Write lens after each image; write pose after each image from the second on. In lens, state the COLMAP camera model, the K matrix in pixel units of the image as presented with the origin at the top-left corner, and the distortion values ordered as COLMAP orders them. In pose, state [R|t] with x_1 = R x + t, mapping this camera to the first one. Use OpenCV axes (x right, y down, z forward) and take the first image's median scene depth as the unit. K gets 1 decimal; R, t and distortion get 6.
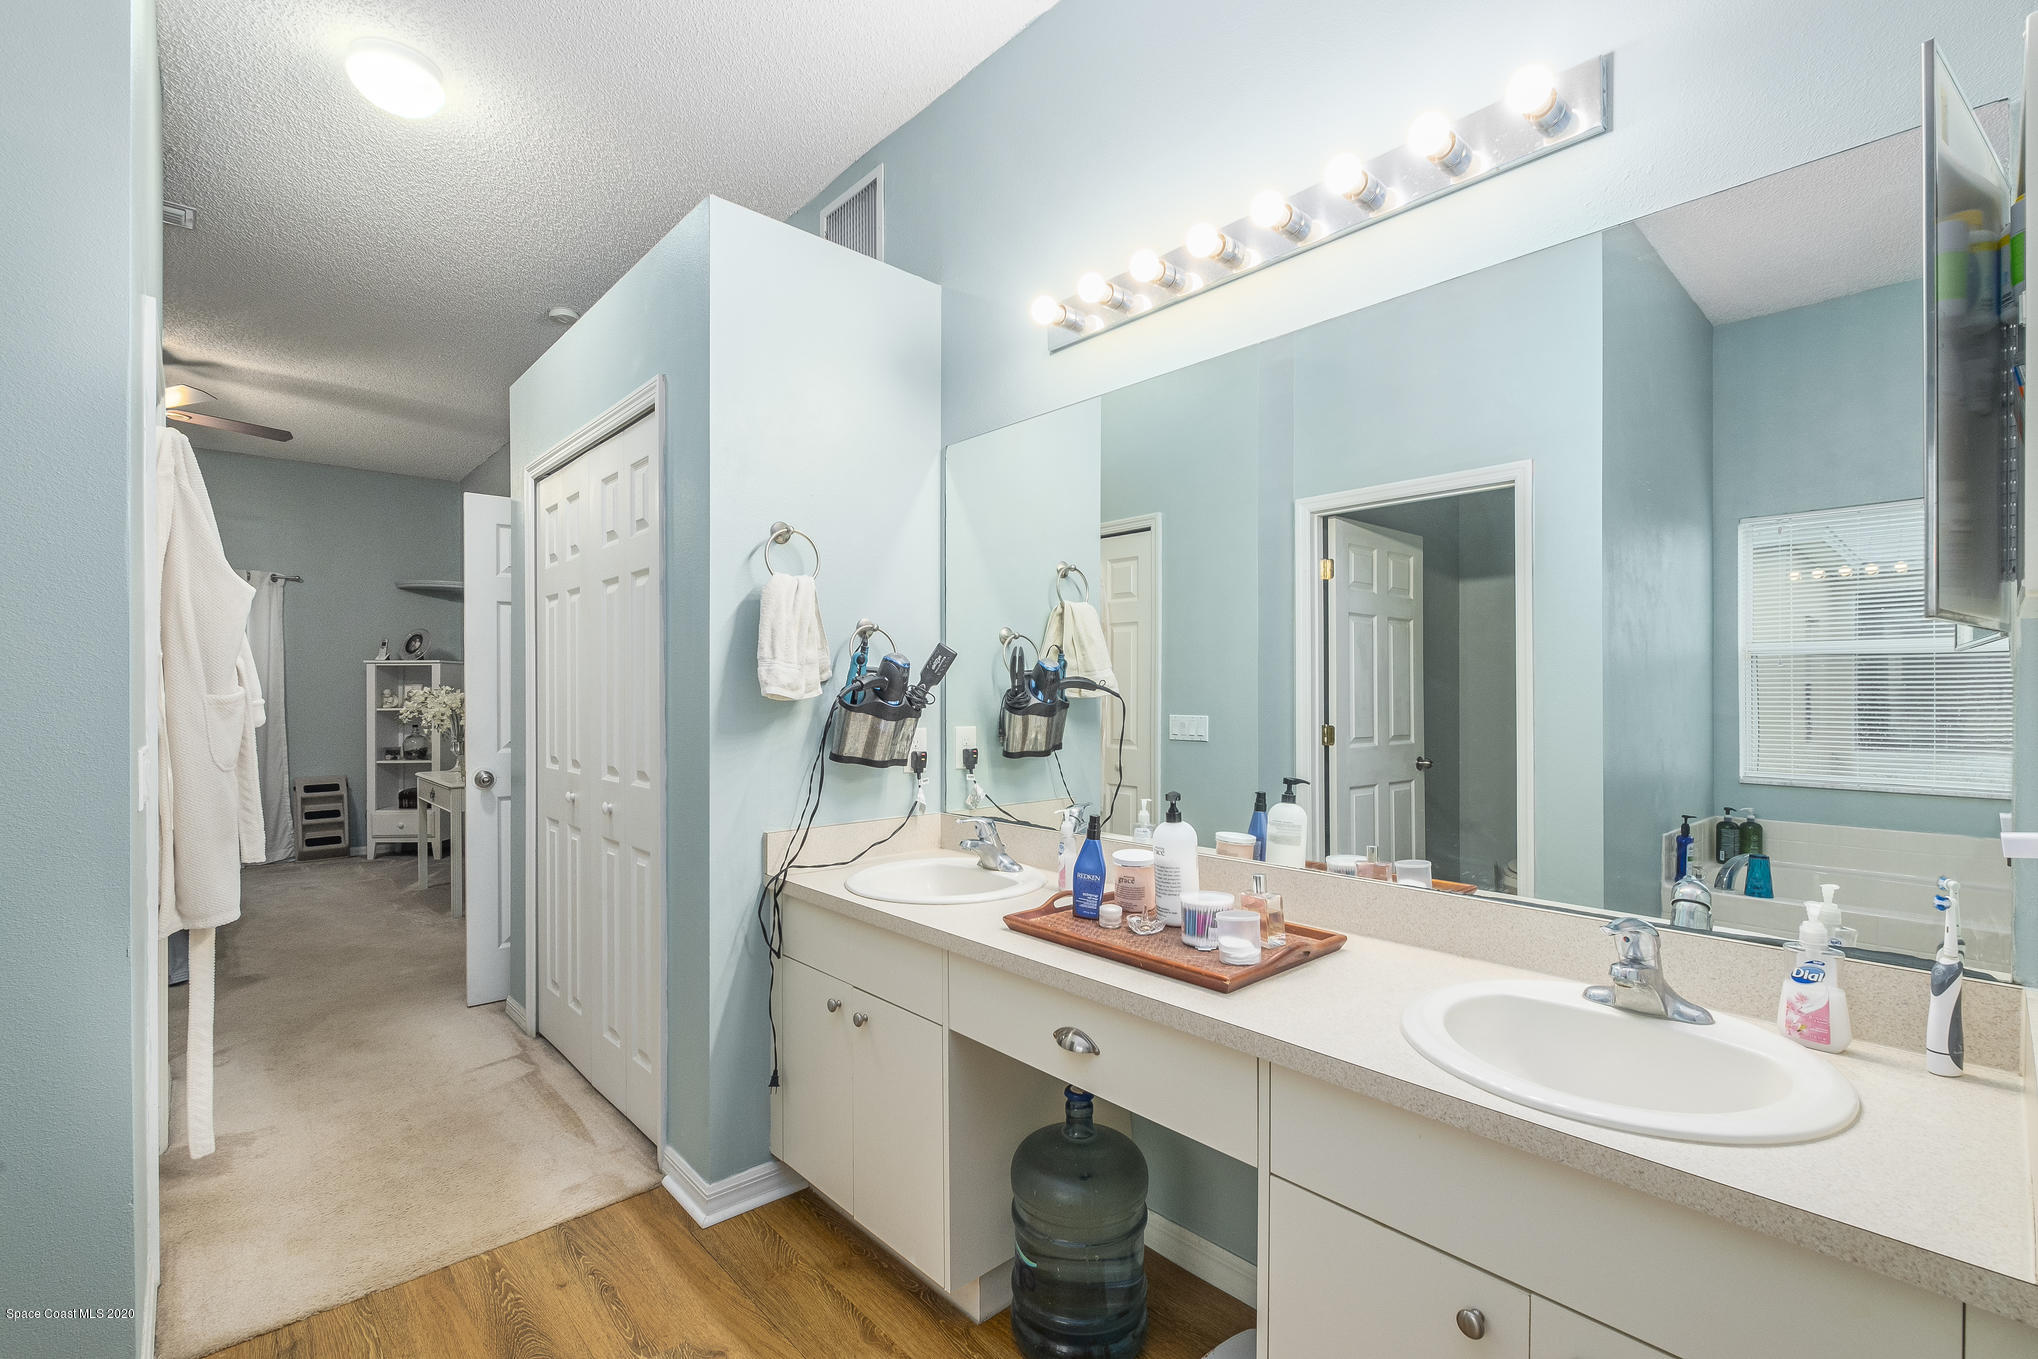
lens RADIAL K [[888.3, 0, 1013.9], [0, 888.3, 685.2], [0, 0, 1]] dist [-0.008281, -0.000319]
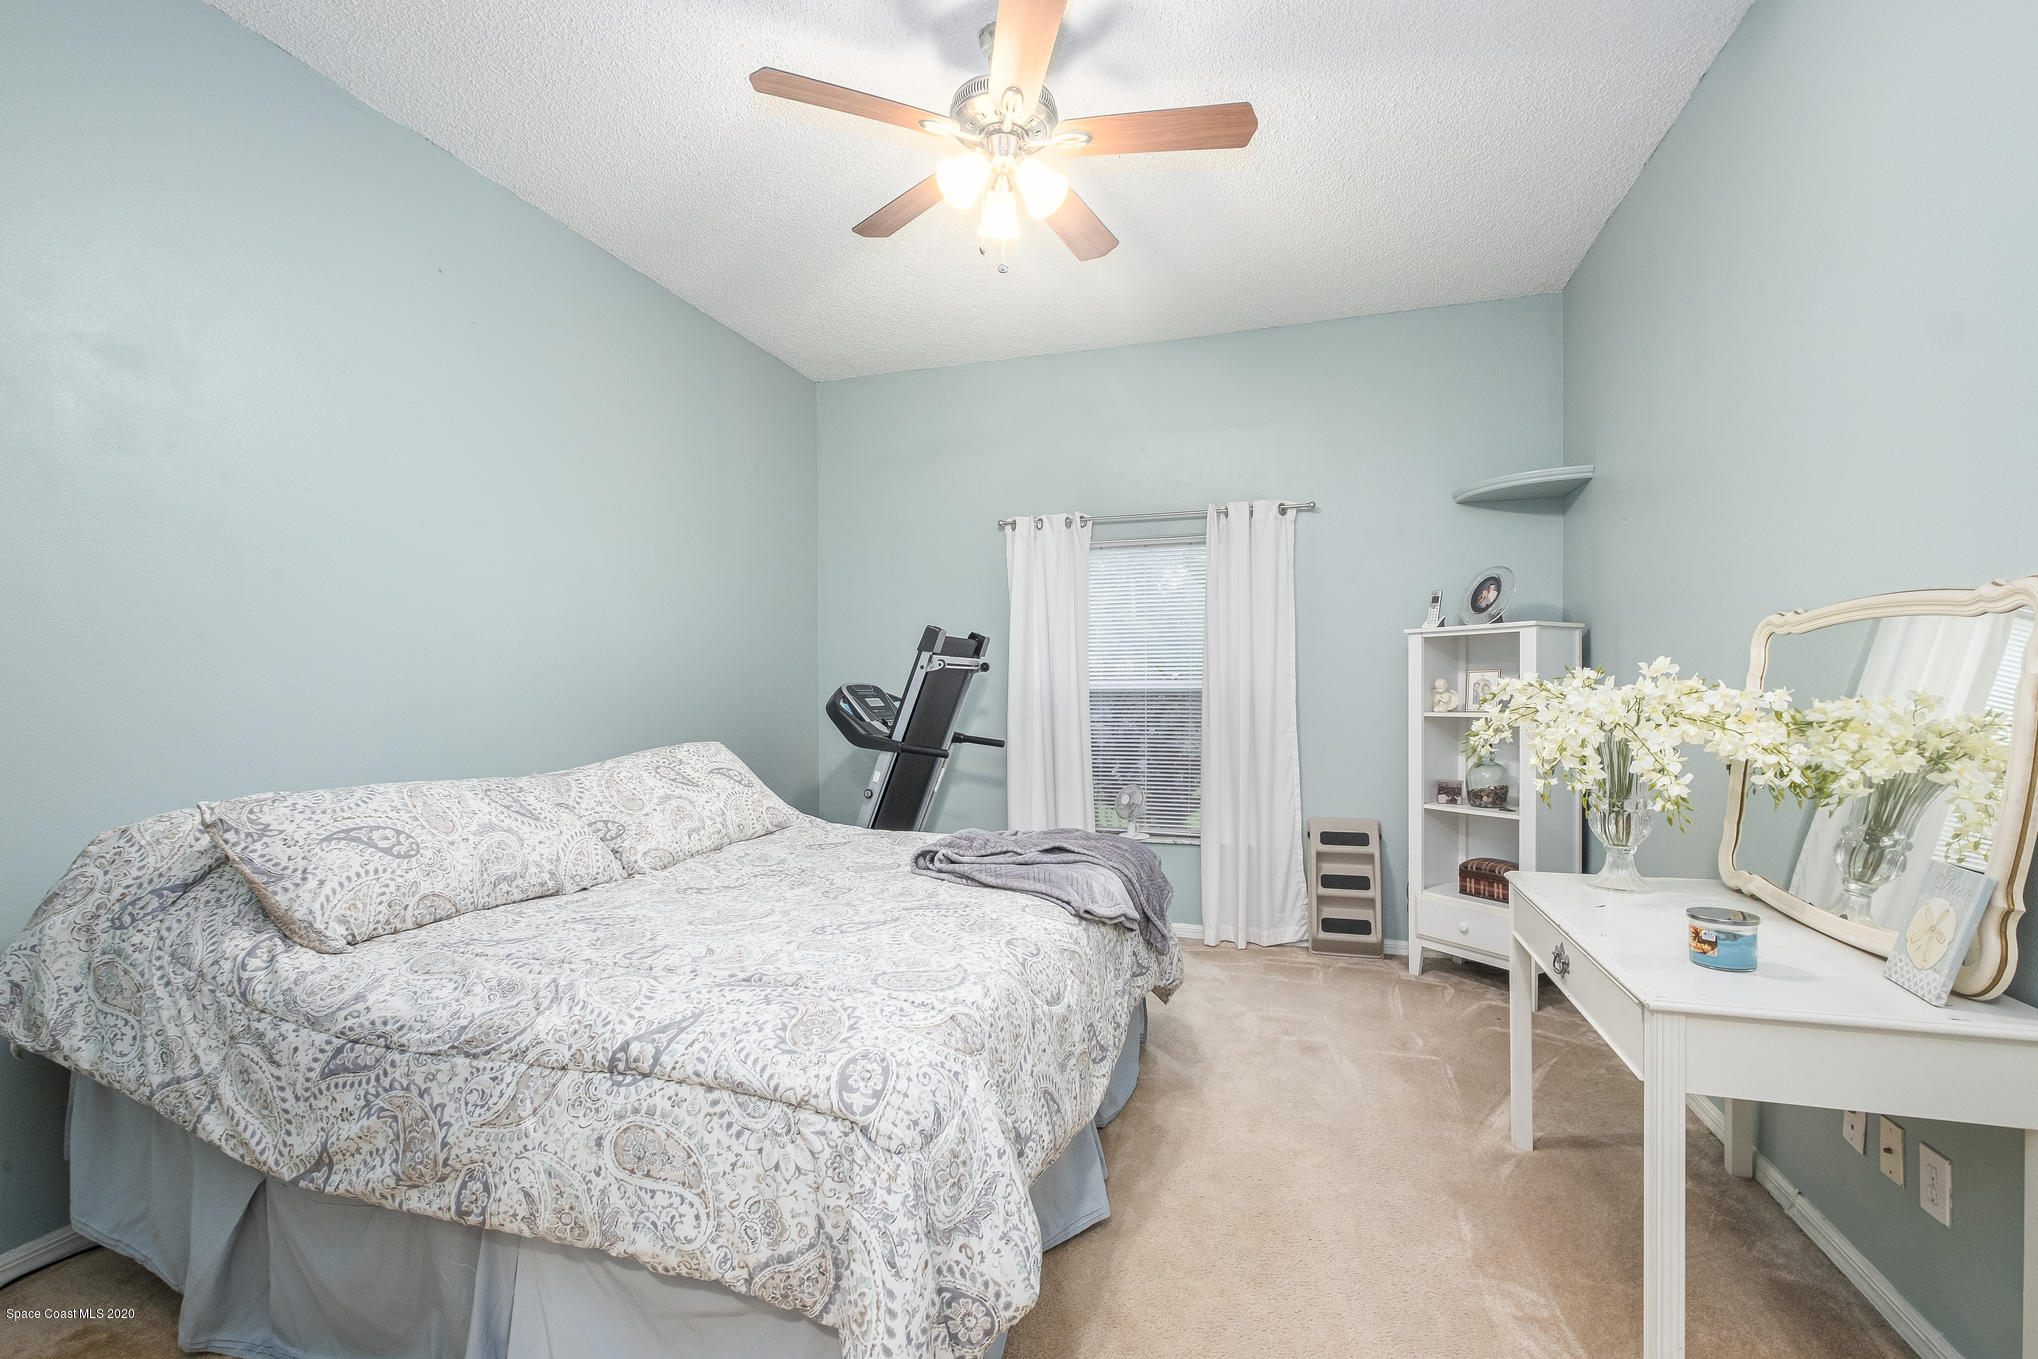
lens RADIAL K [[888.3, 0, 1018.8], [0, 888.3, 688.7], [0, 0, 1]] dist [-0.008281, -0.000319]
pose [[0.496962, 0.005200, -0.867757, -0.353520], [0.004736, 0.999951, 0.008705, 0.004655], [0.867759, -0.008436, 0.496913, 0.488164]]
